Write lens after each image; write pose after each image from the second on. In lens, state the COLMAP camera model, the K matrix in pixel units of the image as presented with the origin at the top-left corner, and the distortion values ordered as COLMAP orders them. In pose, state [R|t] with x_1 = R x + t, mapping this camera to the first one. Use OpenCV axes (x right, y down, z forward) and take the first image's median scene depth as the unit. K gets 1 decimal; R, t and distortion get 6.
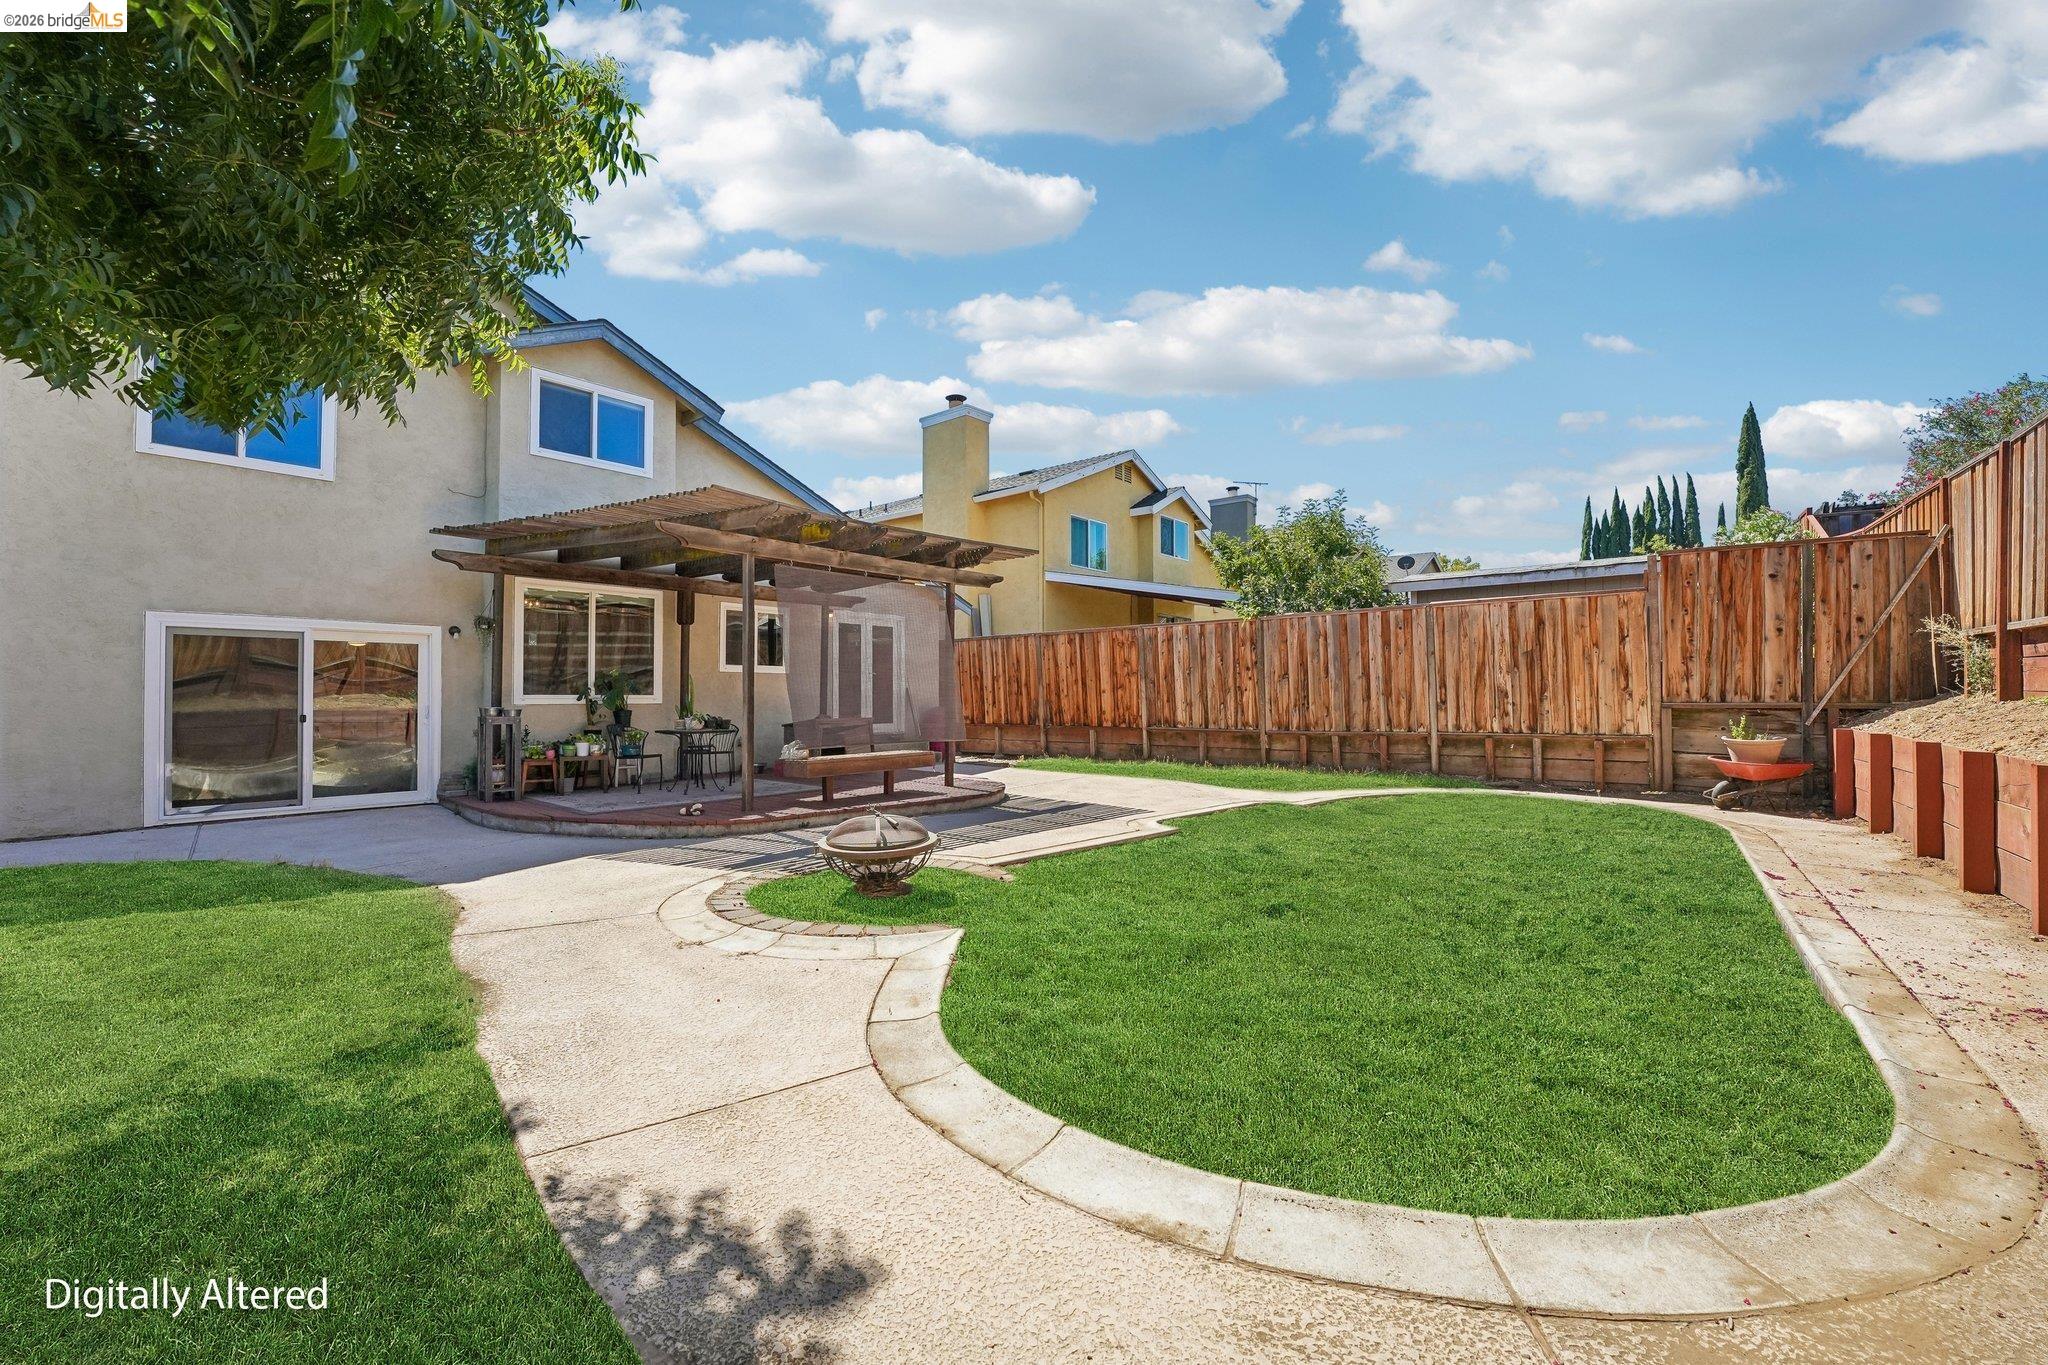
lens RADIAL K [[832.3, 0, 1023.9], [0, 832.3, 678.8], [0, 0, 1]] dist [-0.032558, 0.004290]
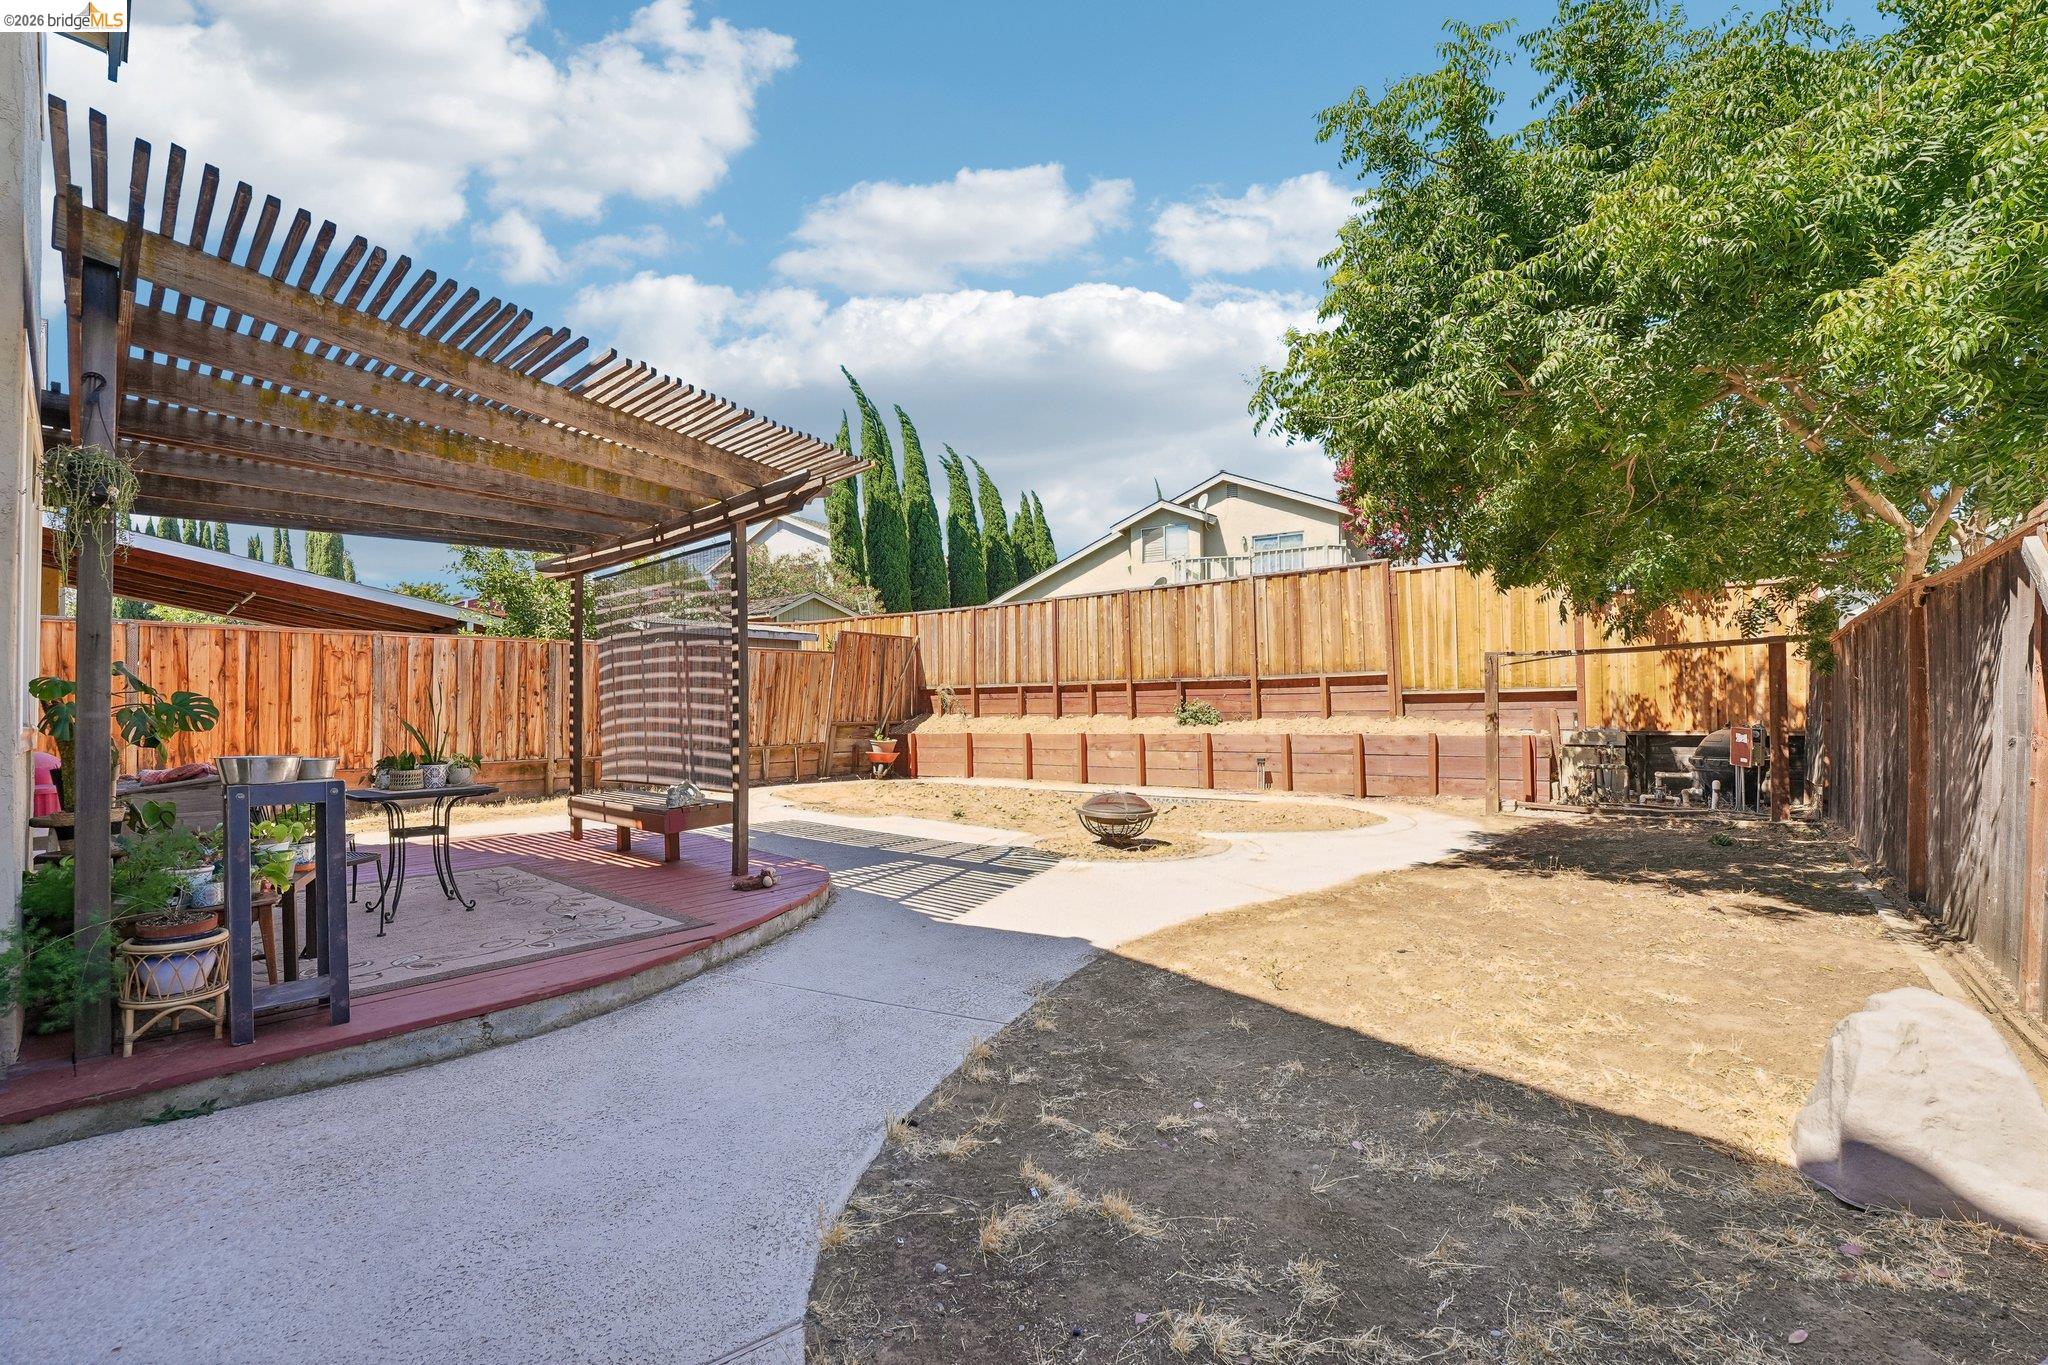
lens RADIAL K [[832.3, 0, 1014.4], [0, 832.3, 704.7], [0, 0, 1]] dist [-0.032558, 0.004290]
pose [[-0.002278, 0.015880, 0.999871, -0.804720], [-0.000082, 0.999874, -0.015881, 0.018570], [-0.999997, -0.000118, -0.002276, 0.577693]]
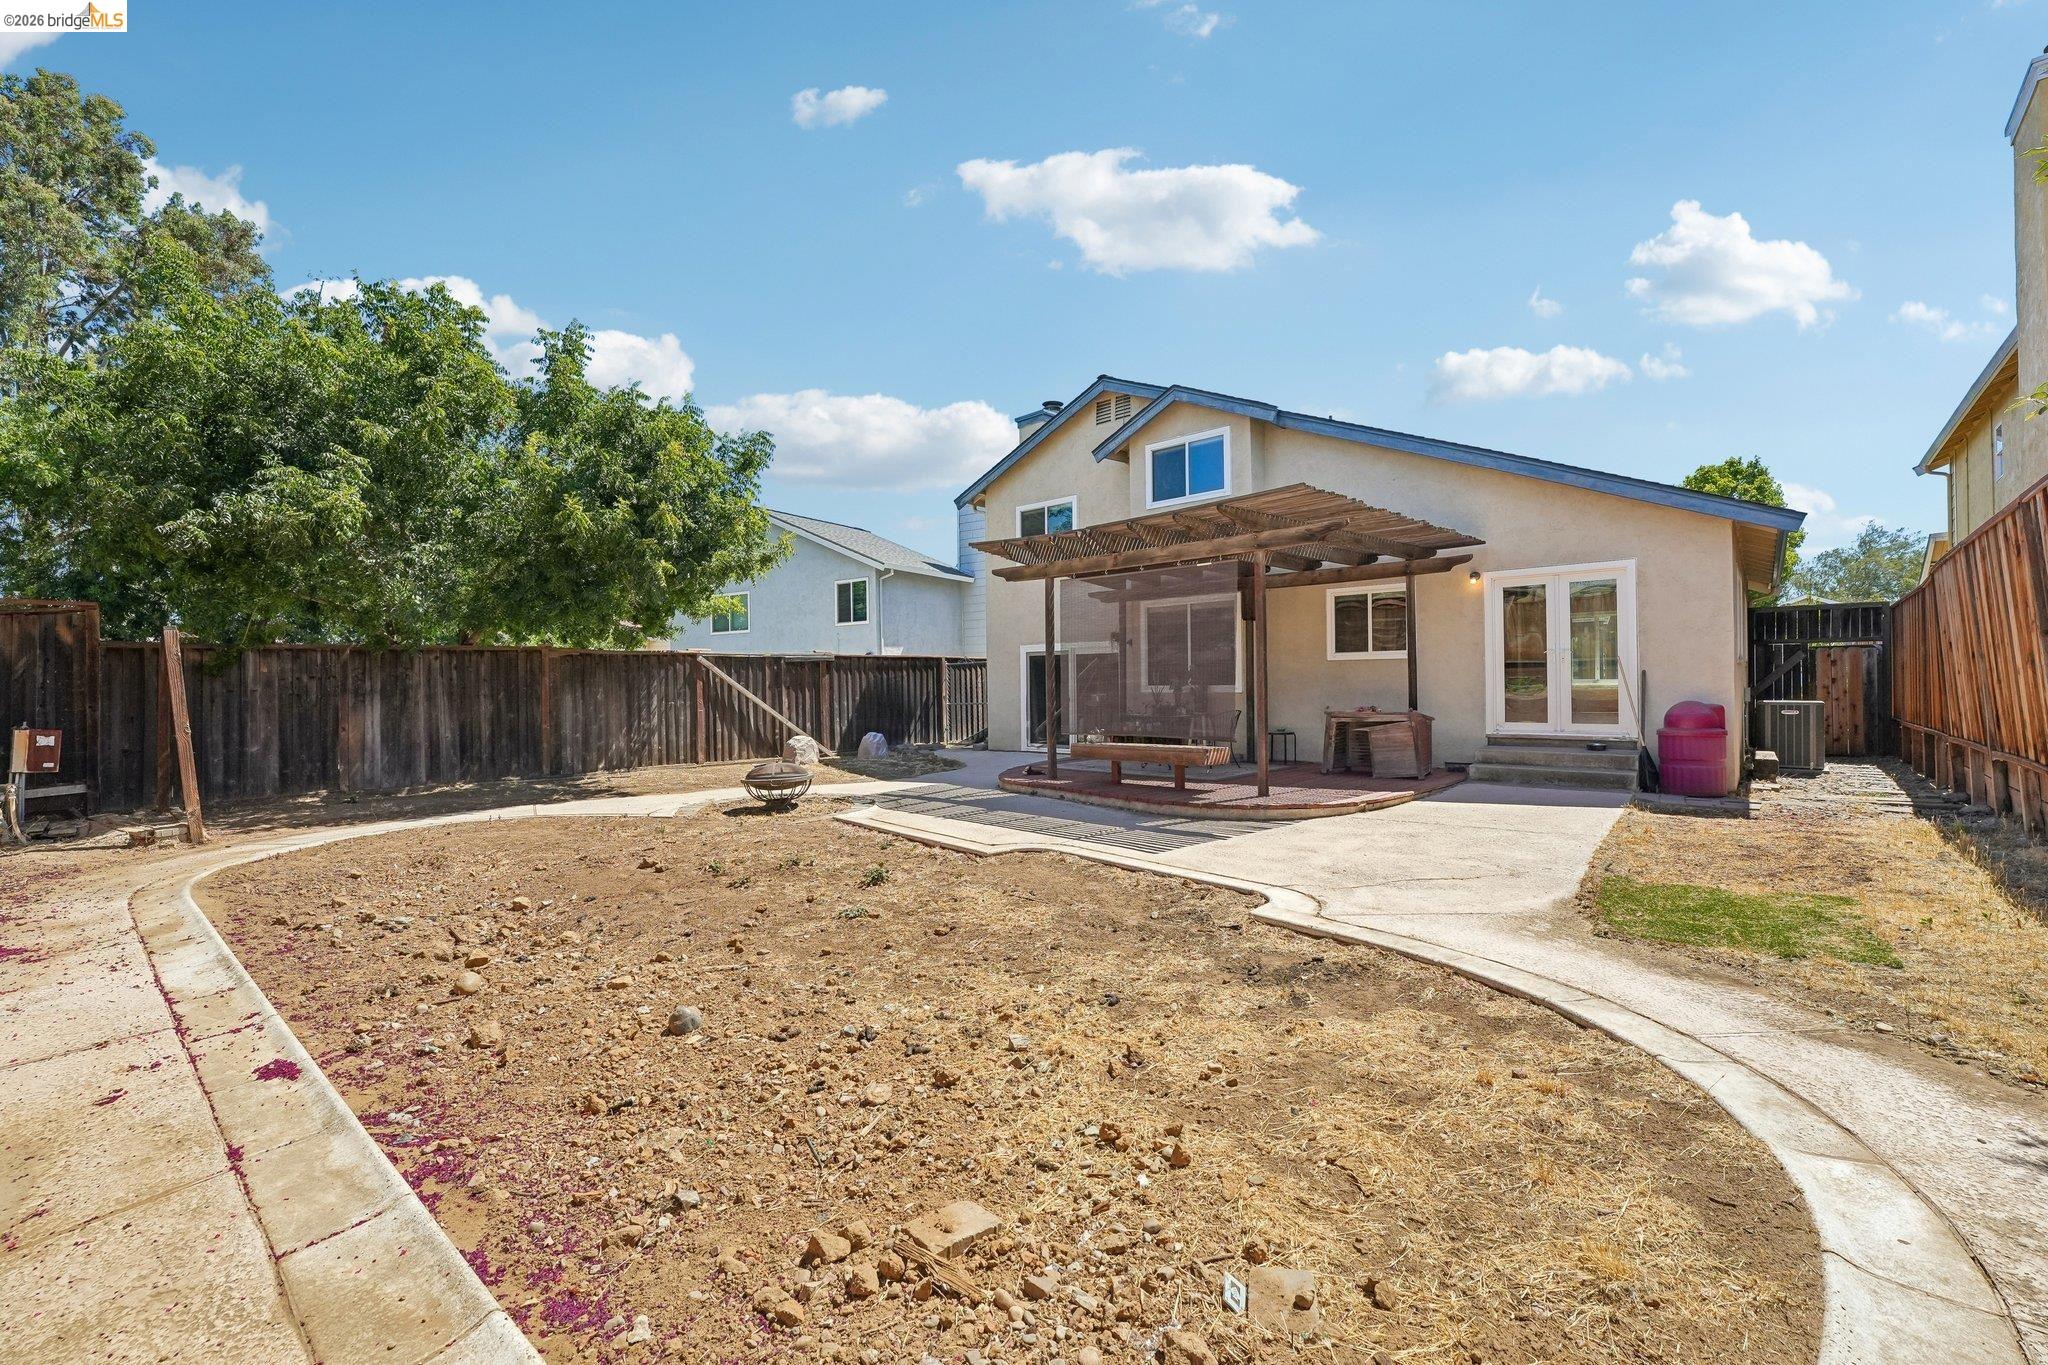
lens RADIAL K [[832.3, 0, 1023.4], [0, 832.3, 686.3], [0, 0, 1]] dist [-0.032558, 0.004290]
pose [[-0.050068, 0.004055, -0.998738, 0.690783], [0.025339, 0.999675, 0.002788, 0.010689], [0.998424, -0.025167, -0.050155, 0.745697]]
